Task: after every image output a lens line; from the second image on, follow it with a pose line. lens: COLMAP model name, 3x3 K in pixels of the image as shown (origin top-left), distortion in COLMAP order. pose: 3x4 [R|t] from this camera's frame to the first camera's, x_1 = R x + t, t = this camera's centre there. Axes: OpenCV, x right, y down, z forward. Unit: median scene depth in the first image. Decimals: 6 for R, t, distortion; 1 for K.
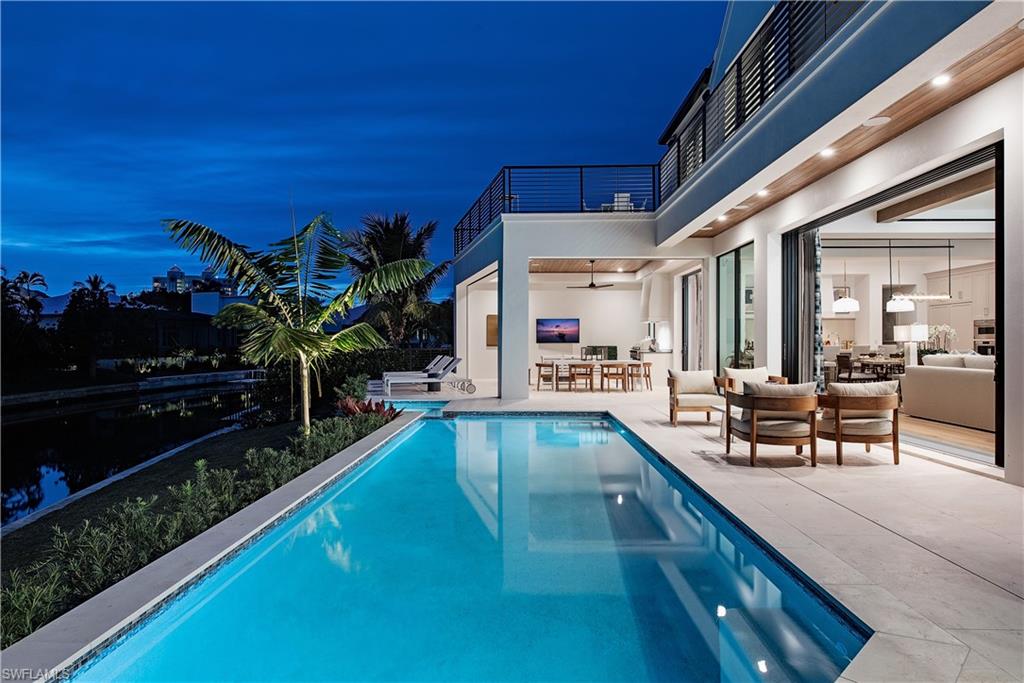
lens RADIAL K [[564.0, 0, 512.0], [0, 564.0, 341.5], [0, 0, 1]] dist [-0.001810, -0.000650]
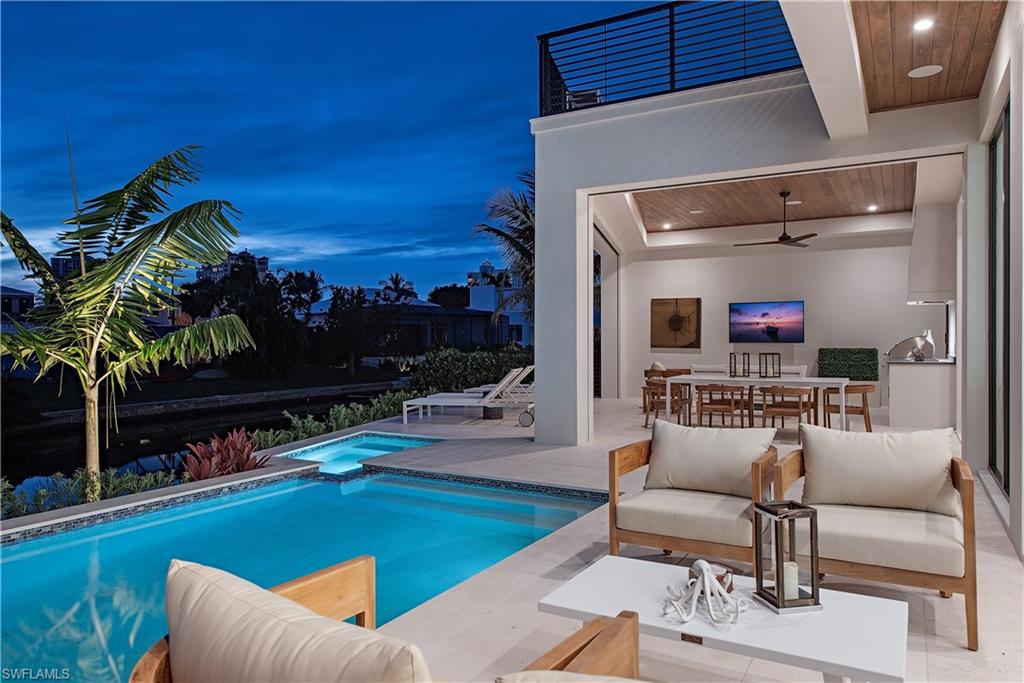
lens RADIAL K [[672.6, 0, 512.0], [0, 672.6, 341.5], [0, 0, 1]] dist [-0.005538, -0.001259]
pose [[0.873217, 0.000383, -0.487332, 0.162868], [0.002499, 0.999983, 0.005263, -0.002803], [0.487326, -0.005813, 0.873201, 0.215364]]
